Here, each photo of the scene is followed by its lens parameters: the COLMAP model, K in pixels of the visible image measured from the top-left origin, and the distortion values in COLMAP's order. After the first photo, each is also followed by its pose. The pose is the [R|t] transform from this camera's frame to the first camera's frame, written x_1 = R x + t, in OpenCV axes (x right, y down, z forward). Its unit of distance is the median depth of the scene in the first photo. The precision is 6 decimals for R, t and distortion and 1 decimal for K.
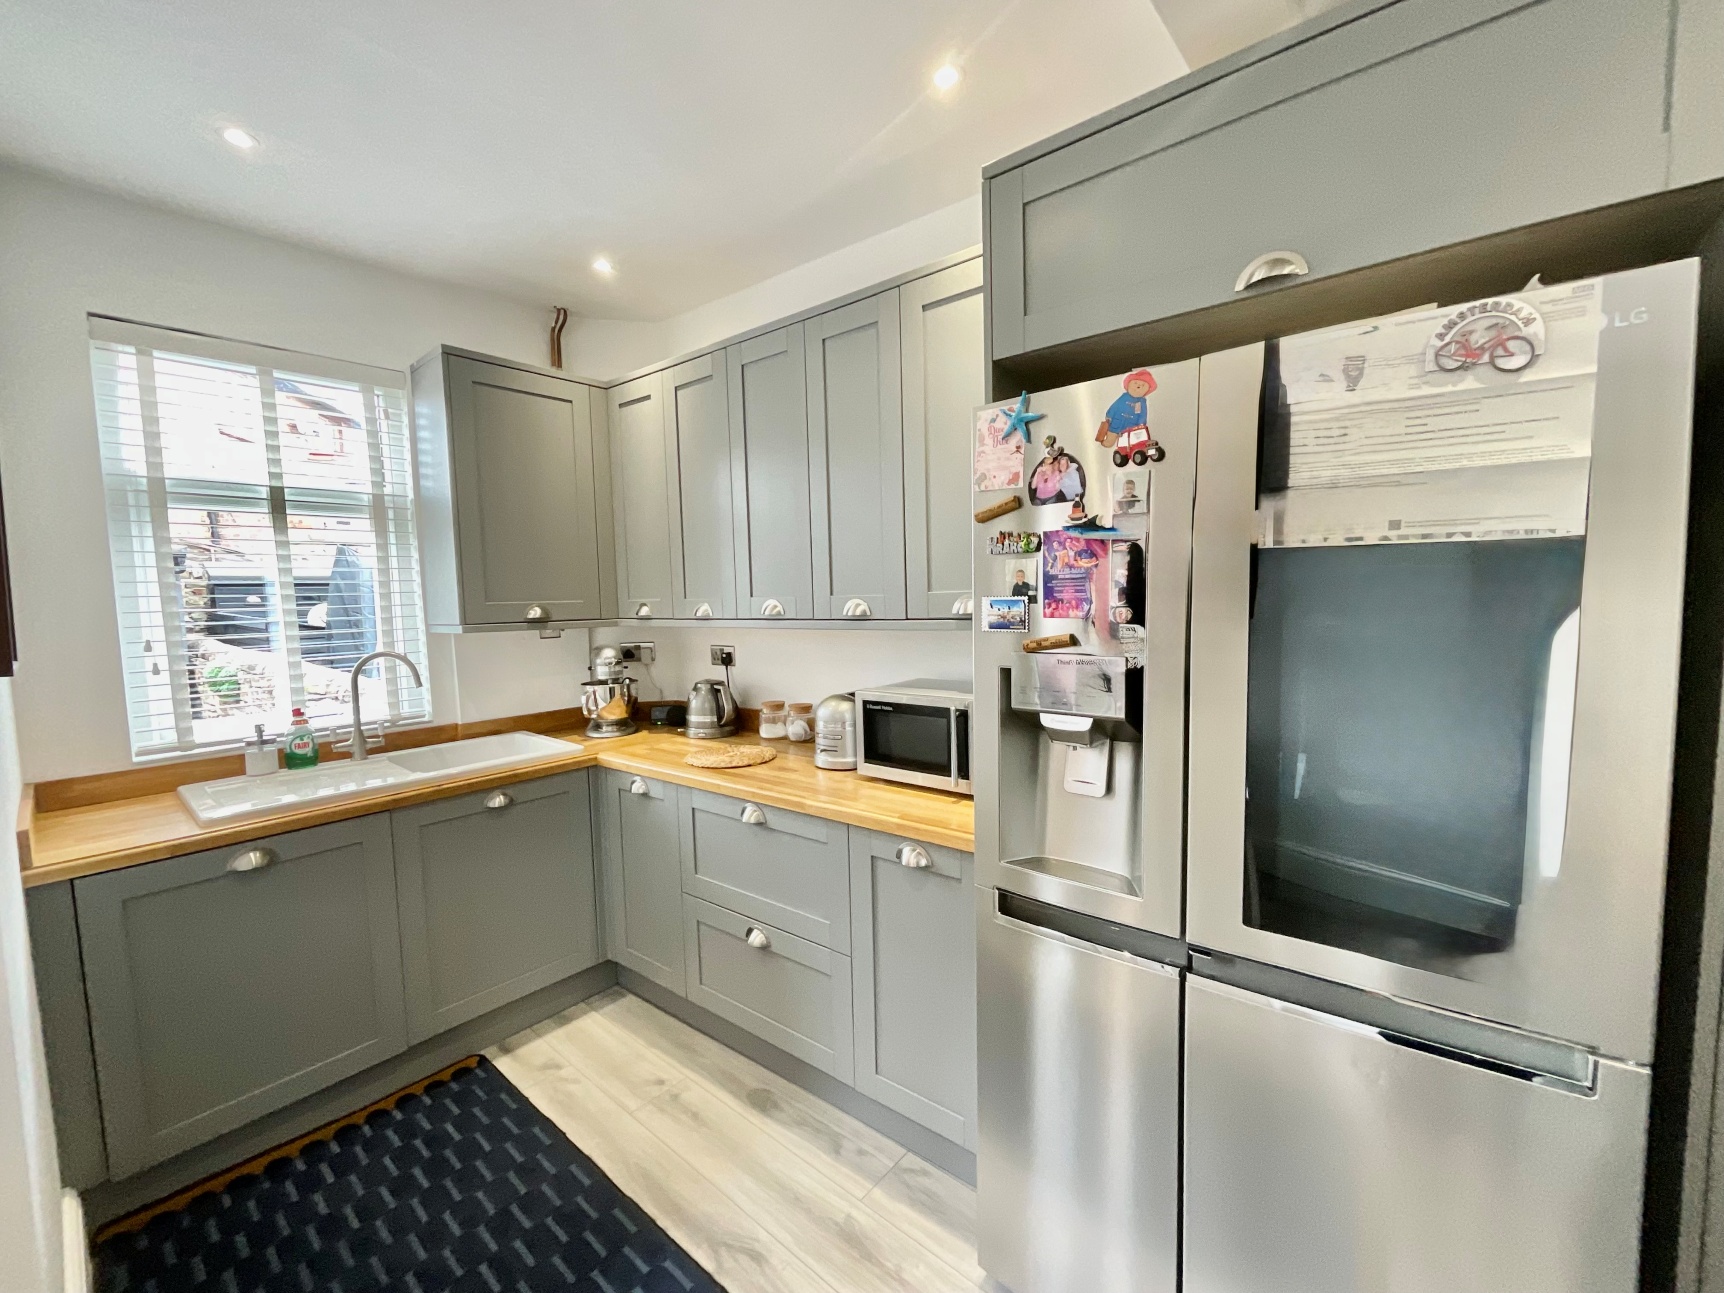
lens RADIAL K [[698.4, 0, 862.0], [0, 698.4, 646.5], [0, 0, 1]] dist [-0.016138, 0.011531]
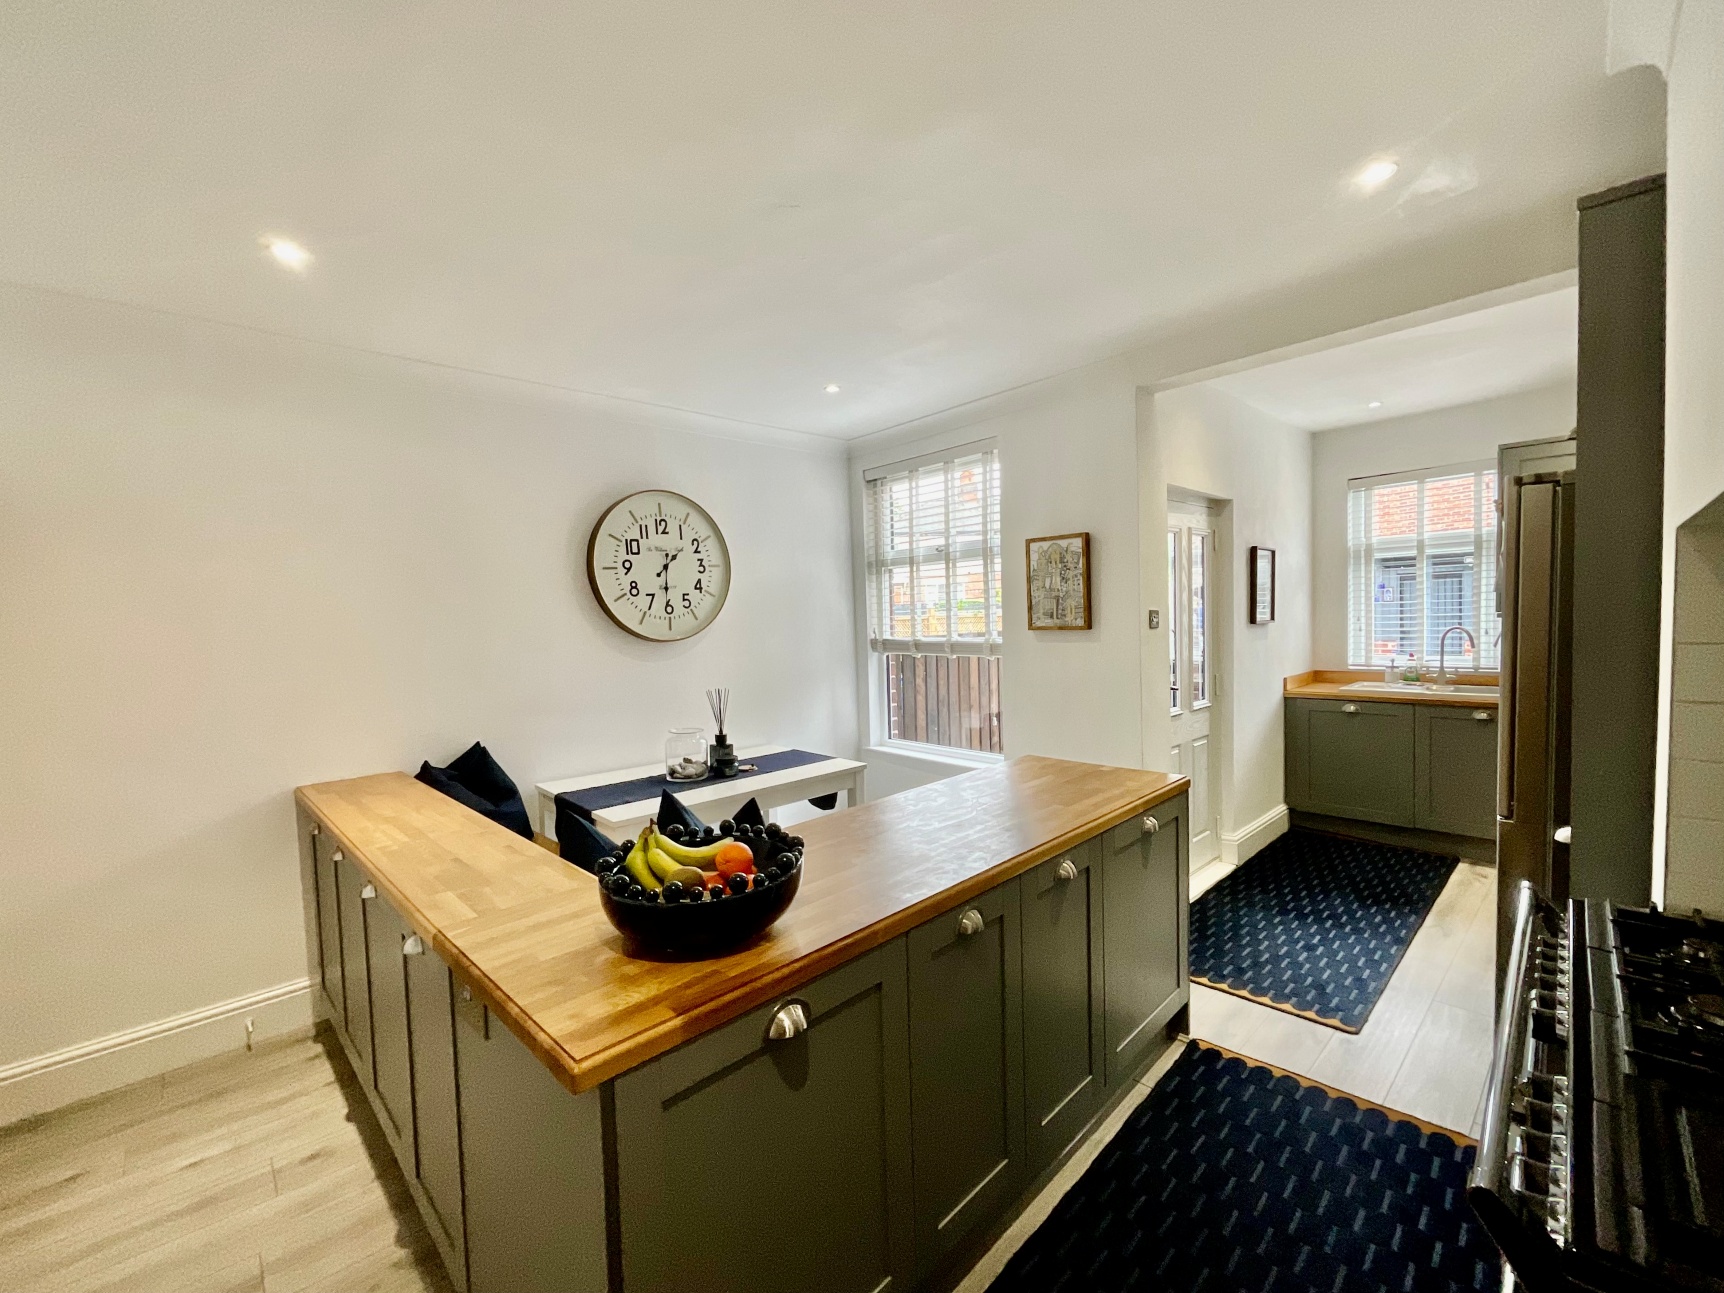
lens RADIAL K [[698.4, 0, 862.0], [0, 698.4, 646.5], [0, 0, 1]] dist [-0.016138, 0.011531]
pose [[-0.115862, 0.074938, -0.990434, 1.309386], [-0.041354, 0.995921, 0.080191, -0.024655], [0.992404, 0.050249, -0.112290, -0.323422]]
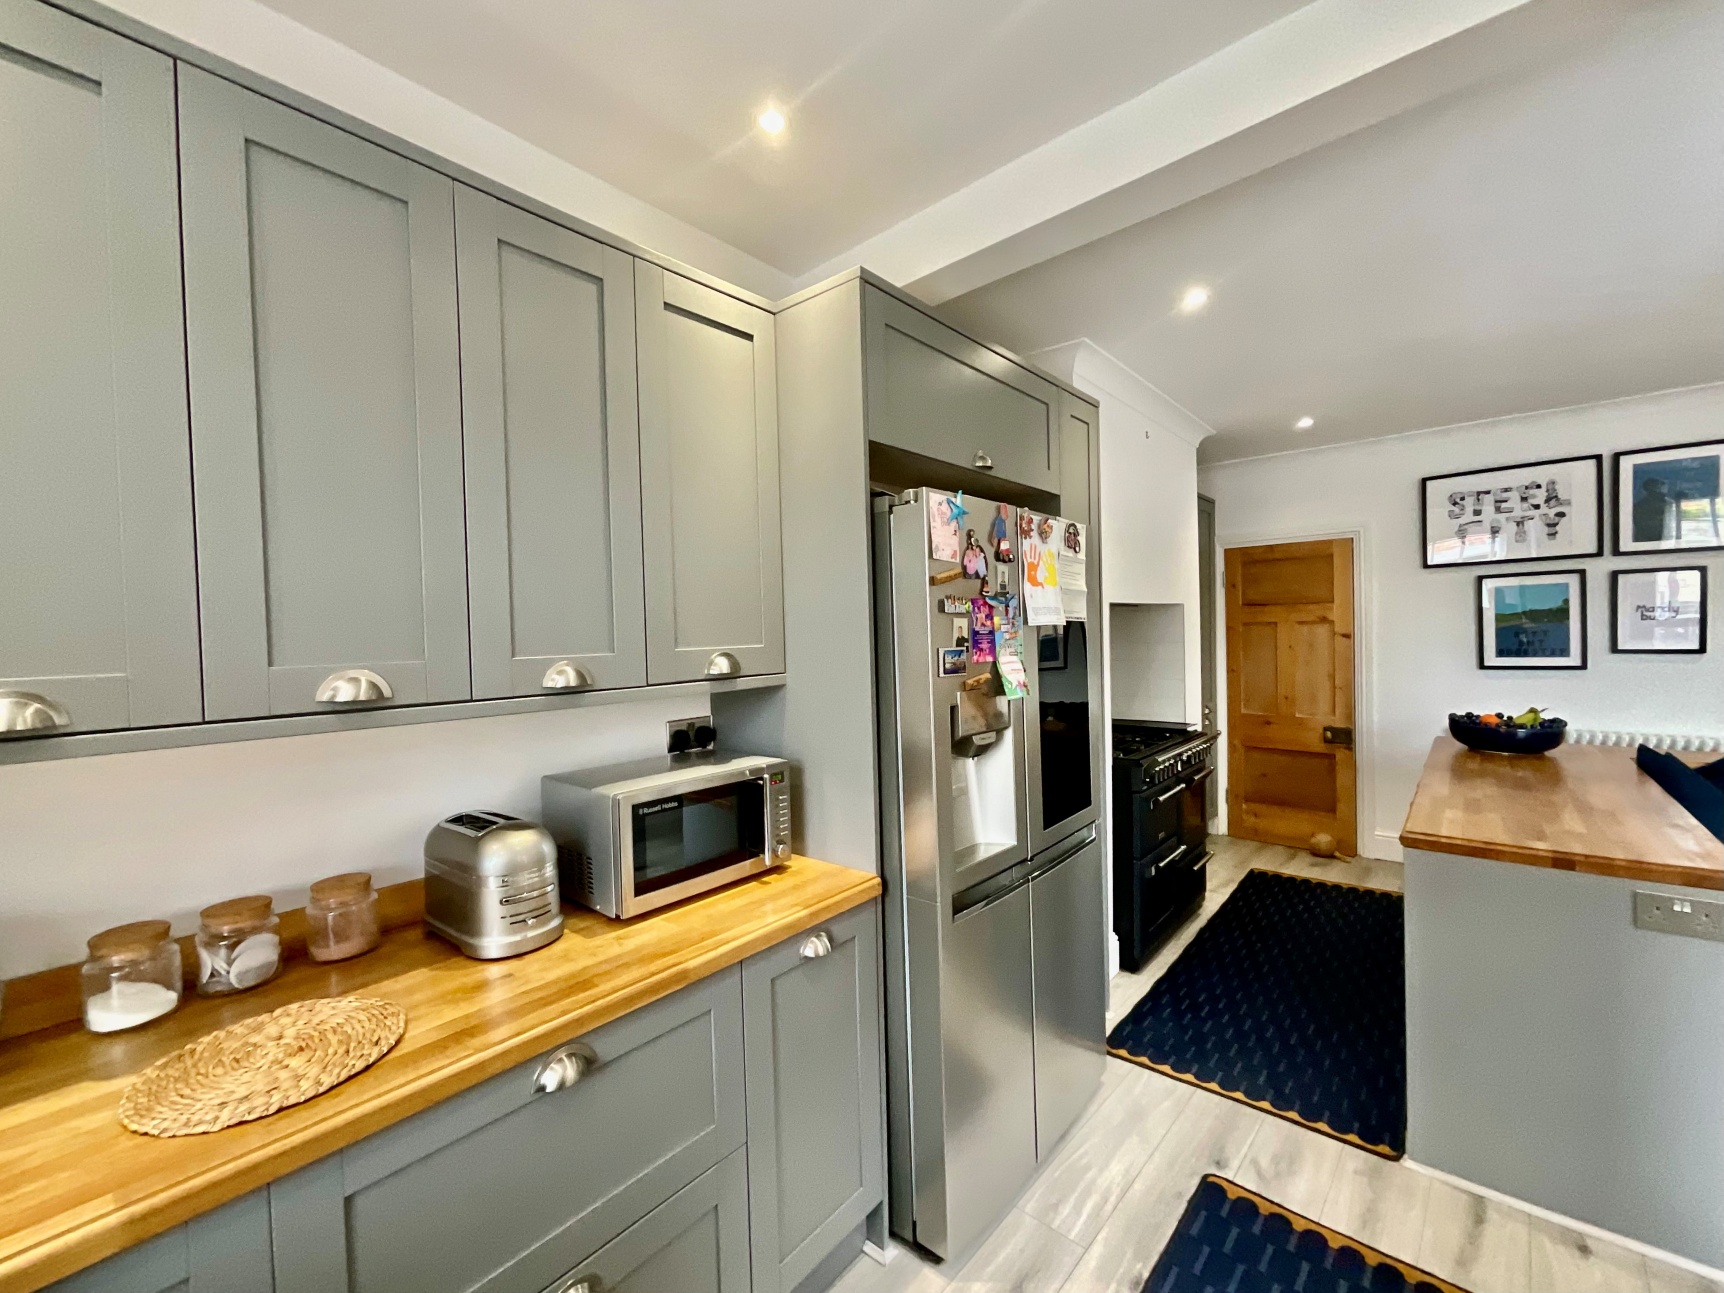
lens RADIAL K [[698.4, 0, 862.0], [0, 698.4, 646.5], [0, 0, 1]] dist [-0.016138, 0.011531]
pose [[0.049304, 0.011222, 0.998721, -0.588328], [0.099125, 0.994945, -0.016073, -0.039536], [-0.993853, 0.099790, 0.047942, 0.625956]]
